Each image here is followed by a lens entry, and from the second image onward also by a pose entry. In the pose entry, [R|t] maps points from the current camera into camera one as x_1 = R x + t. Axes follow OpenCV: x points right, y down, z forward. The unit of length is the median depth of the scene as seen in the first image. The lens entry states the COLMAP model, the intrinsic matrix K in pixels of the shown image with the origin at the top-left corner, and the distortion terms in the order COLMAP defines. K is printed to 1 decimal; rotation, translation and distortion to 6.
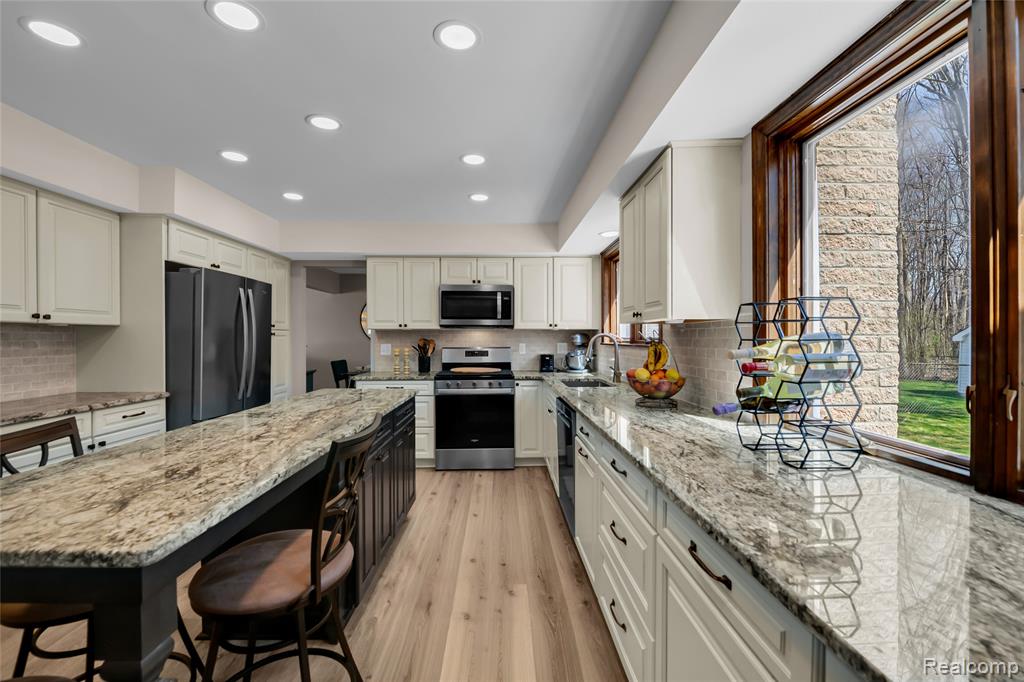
lens RADIAL K [[420.3, 0, 511.5], [0, 420.3, 342.1], [0, 0, 1]] dist [-0.010440, -0.001701]
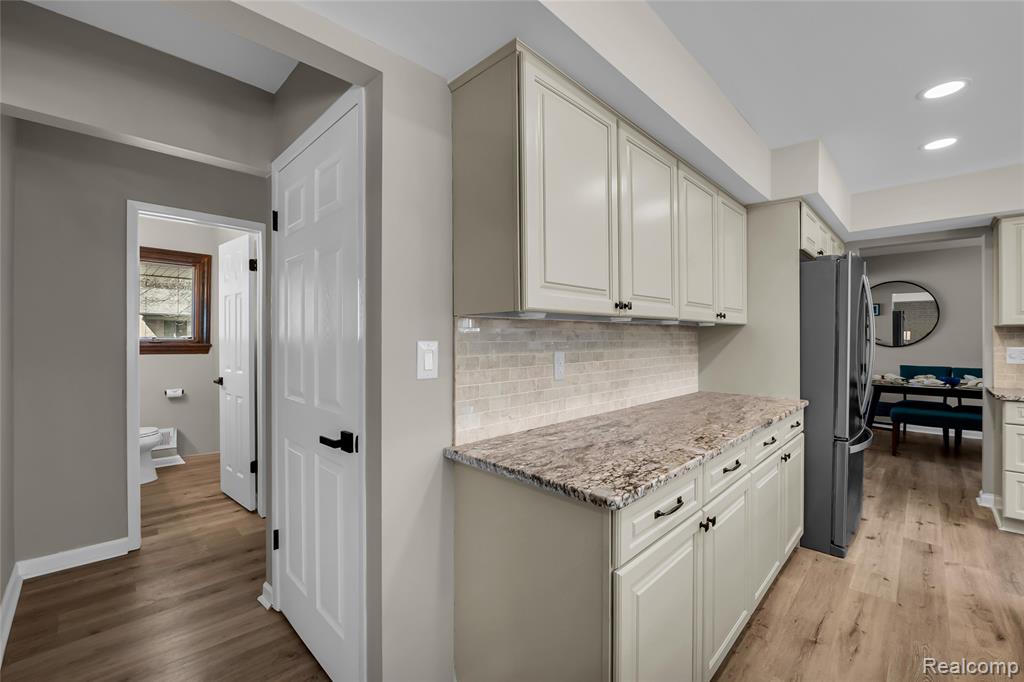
lens RADIAL K [[420.3, 0, 515.9], [0, 420.3, 340.5], [0, 0, 1]] dist [-0.010440, -0.001701]
pose [[0.689070, 0.000370, -0.724695, -0.421567], [-0.005887, 0.999970, -0.005087, 0.002805], [0.724671, 0.007772, 0.689051, -0.023804]]
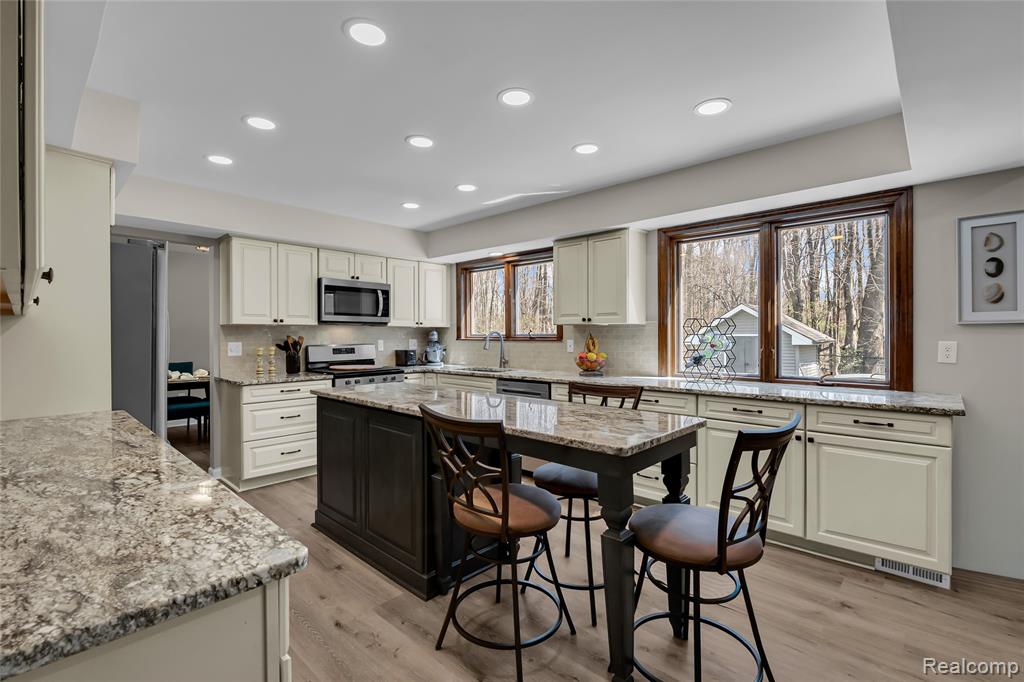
lens RADIAL K [[455.7, 0, 513.1], [0, 455.7, 338.4], [0, 0, 1]] dist [-0.012758, -0.000564]
pose [[0.700610, -0.005836, 0.713520, -0.622754], [0.008557, 0.999963, -0.000223, 0.002269], [-0.713493, 0.006262, 0.700635, -0.014603]]
